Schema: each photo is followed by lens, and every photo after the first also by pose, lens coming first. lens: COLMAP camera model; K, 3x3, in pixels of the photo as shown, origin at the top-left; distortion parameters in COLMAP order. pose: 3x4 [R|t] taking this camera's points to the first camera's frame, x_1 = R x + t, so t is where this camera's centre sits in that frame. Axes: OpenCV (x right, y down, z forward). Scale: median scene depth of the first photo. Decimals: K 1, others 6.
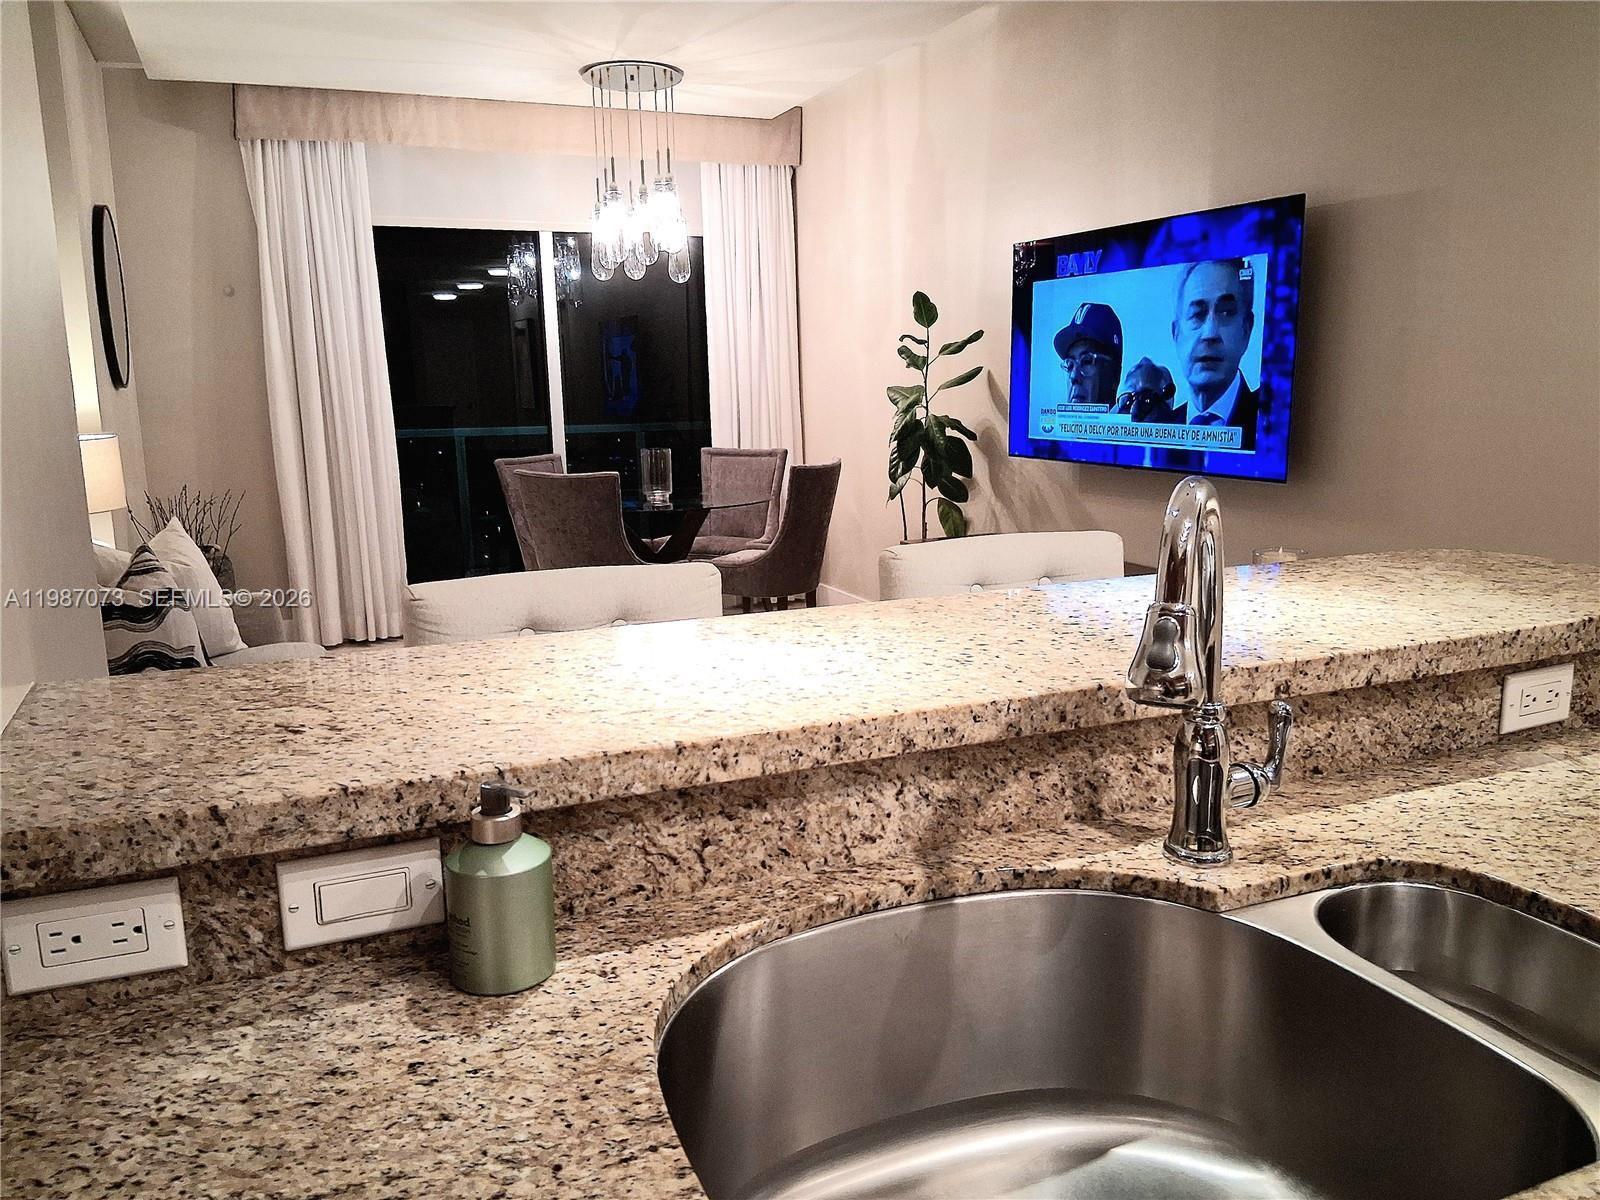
lens RADIAL K [[1219.3, 0, 800.0], [0, 1219.3, 600.0], [0, 0, 1]] dist [0.143727, -0.261809]
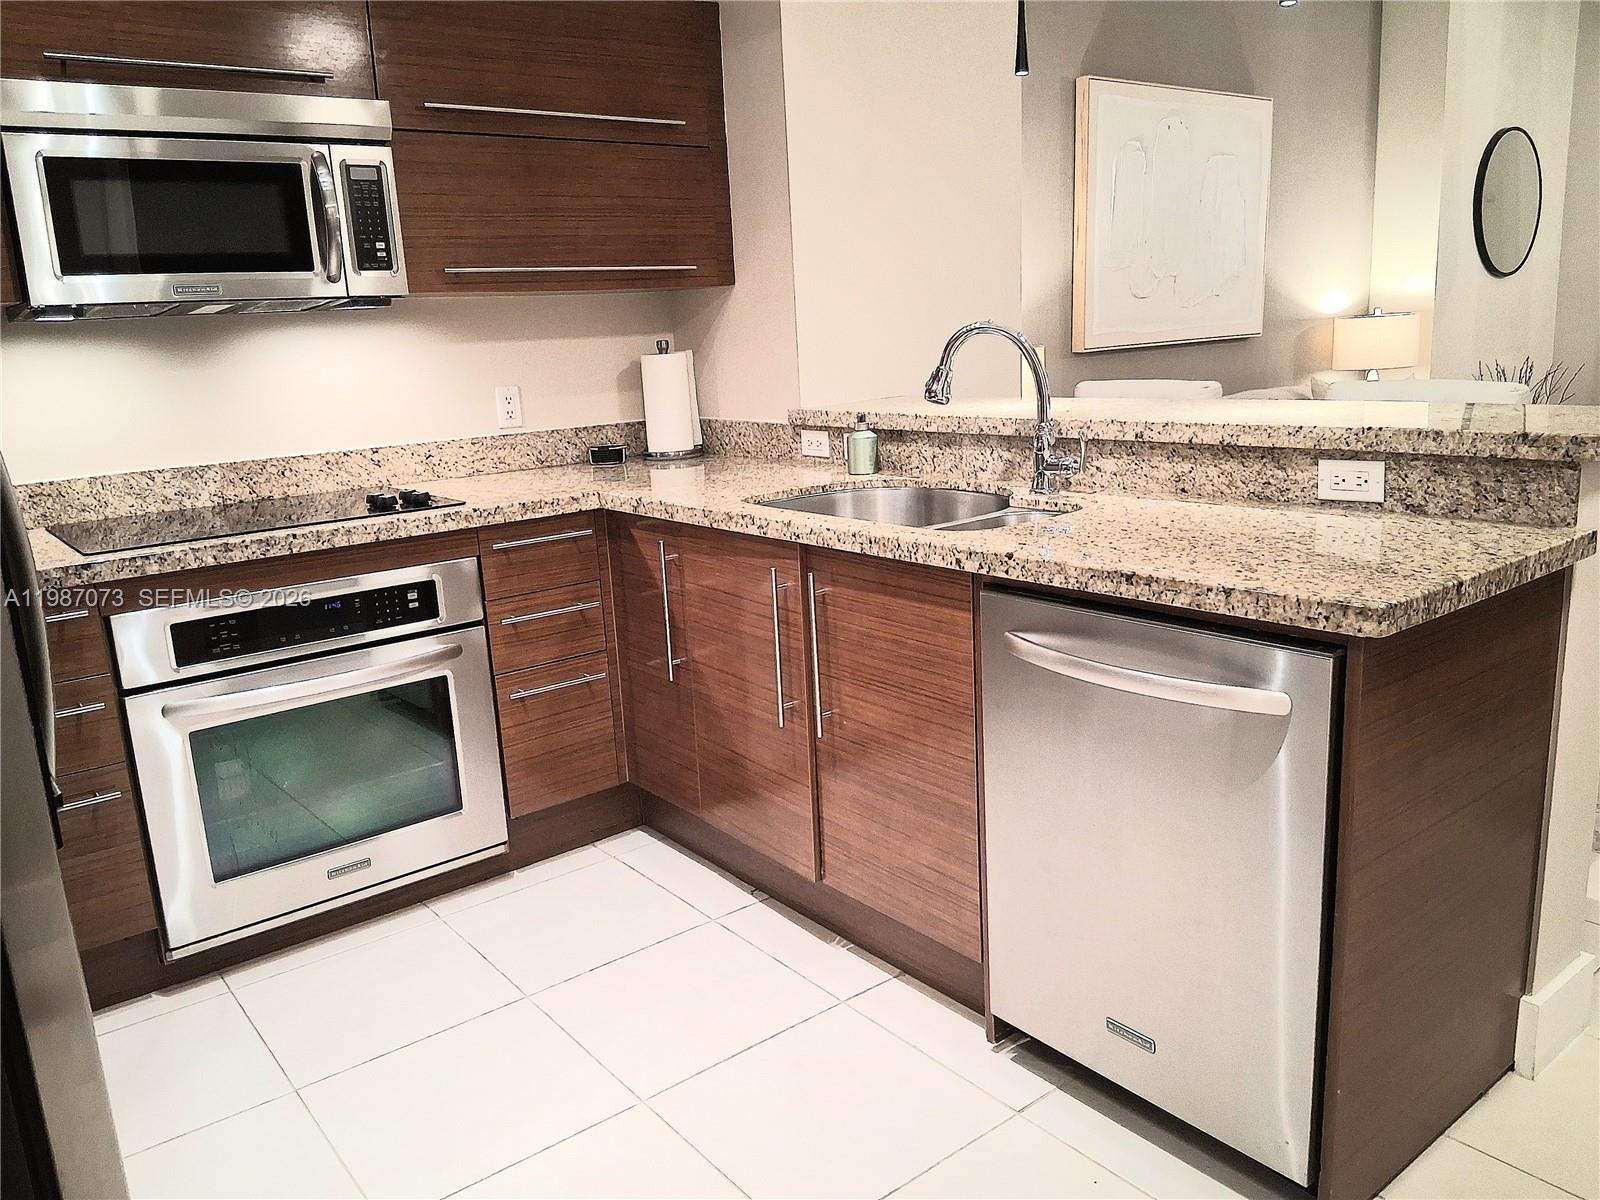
lens RADIAL K [[1219.3, 0, 800.0], [0, 1219.3, 600.0], [0, 0, 1]] dist [0.143727, -0.261809]
pose [[0.250367, 0.214974, -0.943982, 0.513431], [-0.127861, 0.973838, 0.187861, 0.006494], [0.959671, 0.073665, 0.271303, -0.005332]]
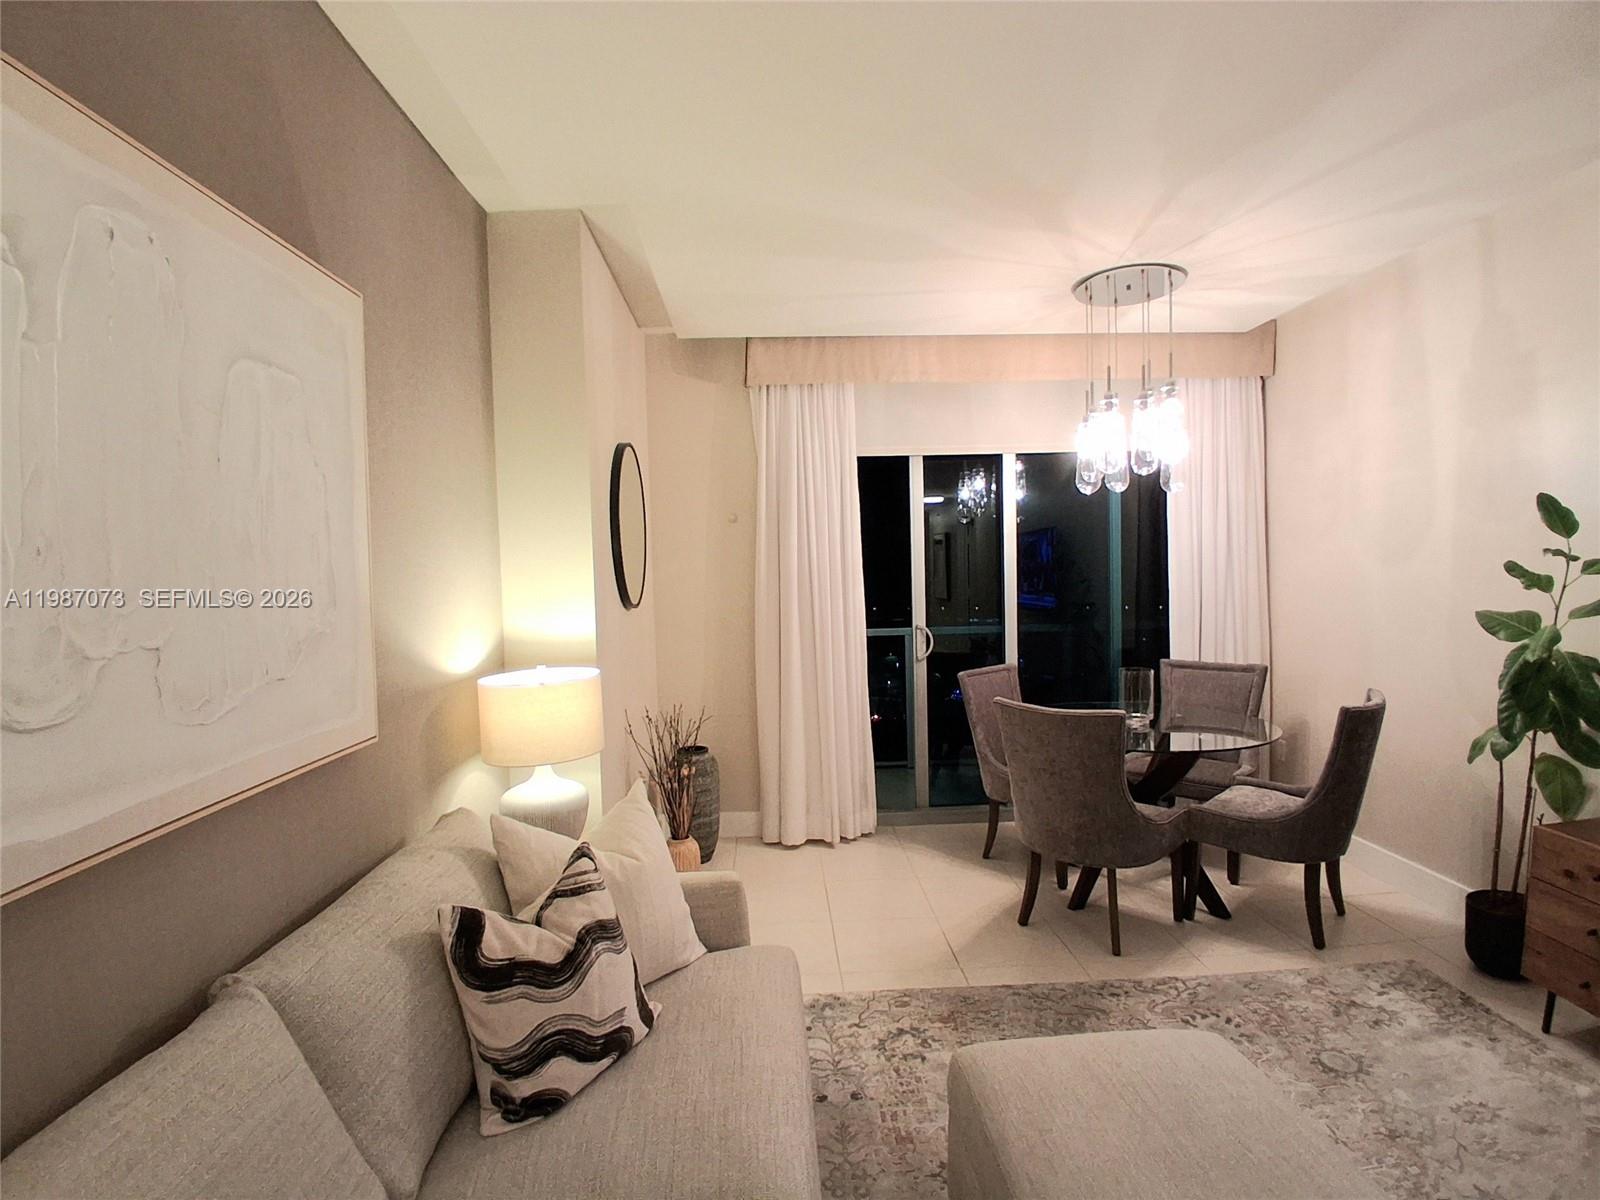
lens RADIAL K [[799.6, 0, 800.0], [0, 799.6, 600.0], [0, 0, 1]] dist [-0.031392, -0.001509]
pose [[0.935717, 0.009424, -0.352627, -0.163765], [-0.057703, 0.990267, -0.126656, -0.097334], [0.348001, 0.138862, 0.927153, 0.403416]]
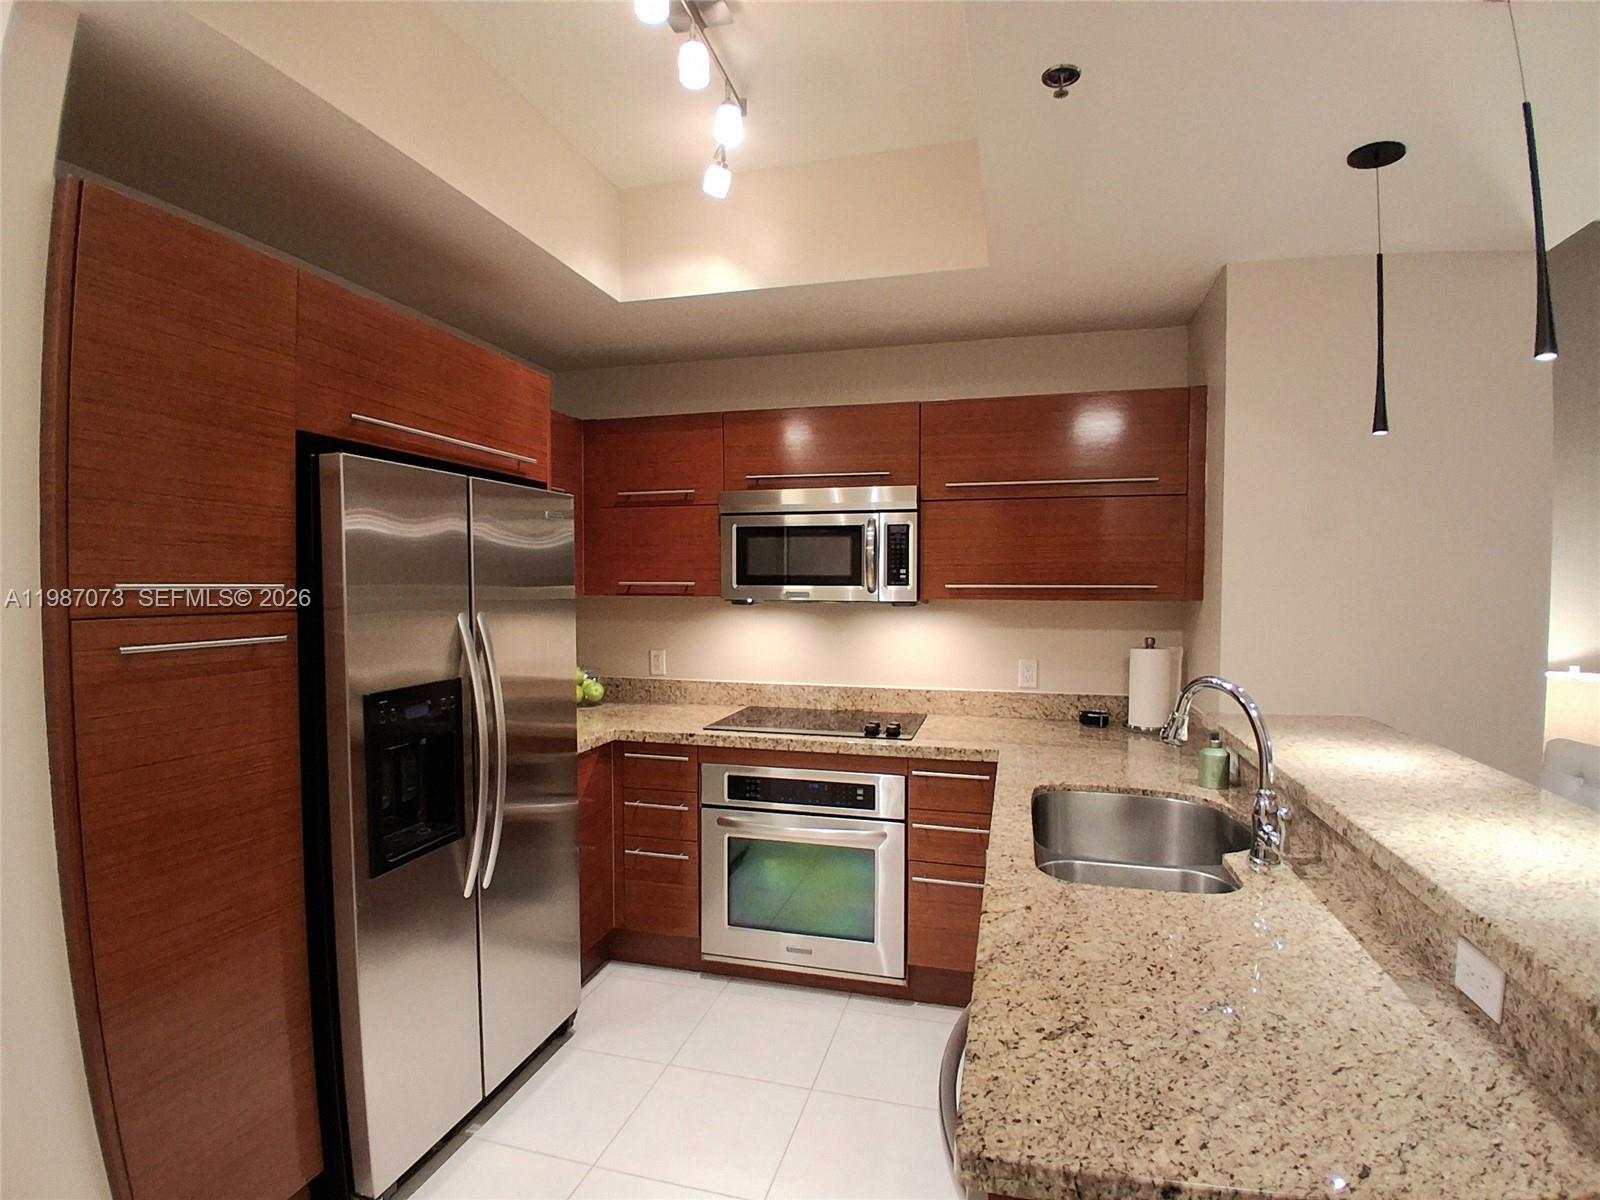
lens RADIAL K [[799.6, 0, 800.0], [0, 799.6, 600.0], [0, 0, 1]] dist [-0.031392, -0.001509]
pose [[-0.624769, 0.029111, -0.780267, 0.406353], [-0.136485, 0.979848, 0.145842, -0.071099], [0.768789, 0.197612, -0.608205, 0.244165]]
